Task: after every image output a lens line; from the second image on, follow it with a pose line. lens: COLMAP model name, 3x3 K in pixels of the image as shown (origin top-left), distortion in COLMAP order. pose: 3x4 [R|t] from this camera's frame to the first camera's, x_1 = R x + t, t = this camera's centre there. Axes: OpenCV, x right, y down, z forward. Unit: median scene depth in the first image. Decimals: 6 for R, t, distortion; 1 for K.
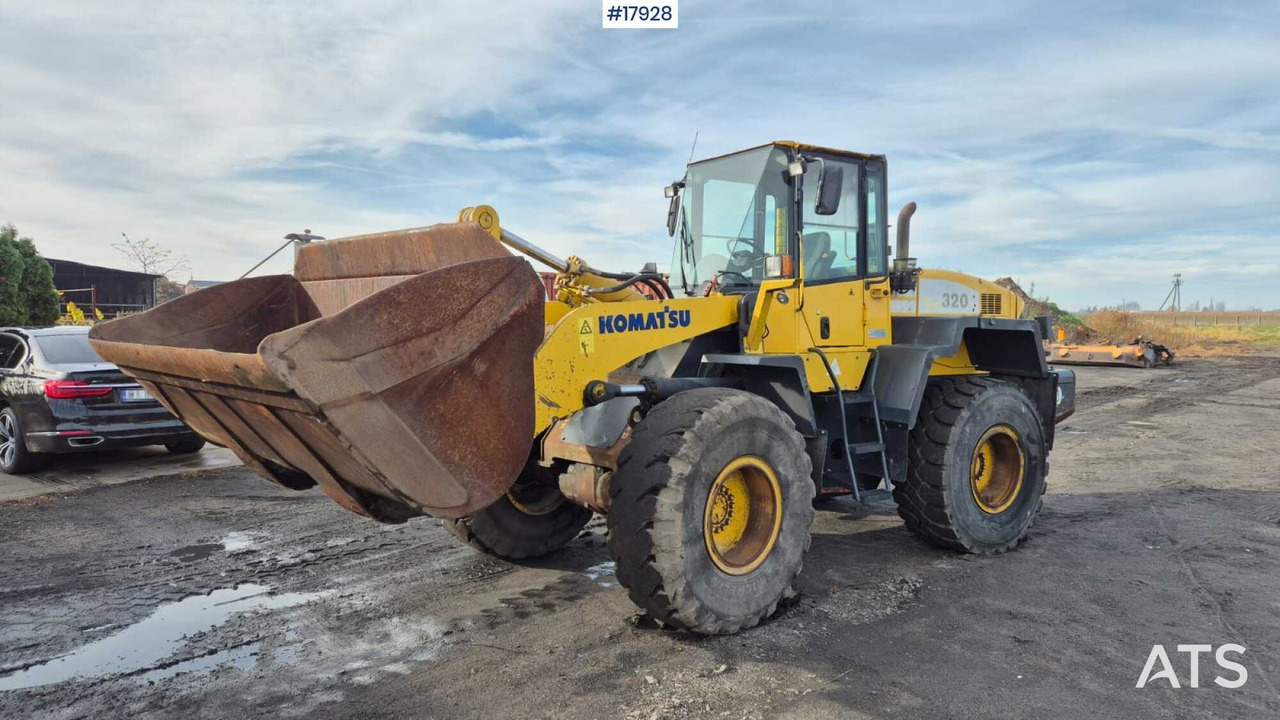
lens RADIAL K [[946.4, 0, 644.5], [0, 946.4, 370.9], [0, 0, 1]] dist [0.070154, -0.013958]
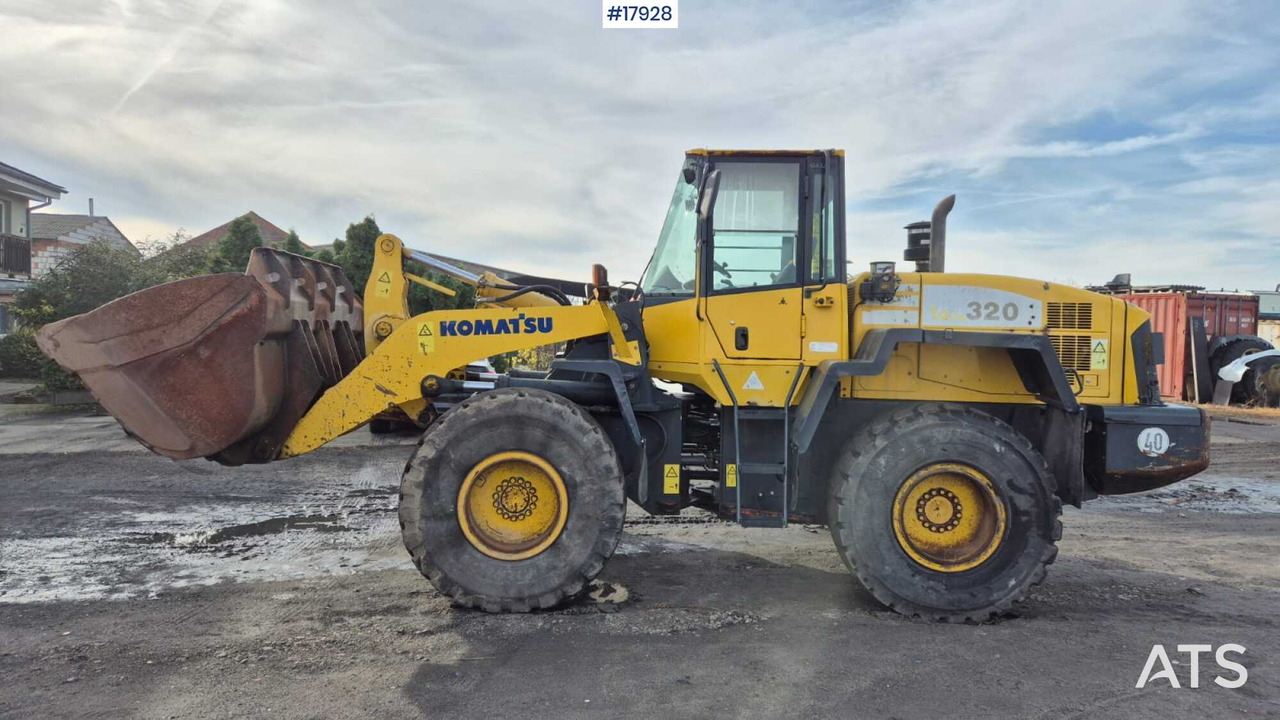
lens RADIAL K [[946.4, 0, 645.0], [0, 946.4, 353.3], [0, 0, 1]] dist [0.070154, -0.013958]
pose [[0.749122, 0.026538, -0.661900, 0.865794], [-0.054404, 0.998286, -0.021548, -0.005622], [0.660194, 0.052152, 0.749282, 0.260882]]
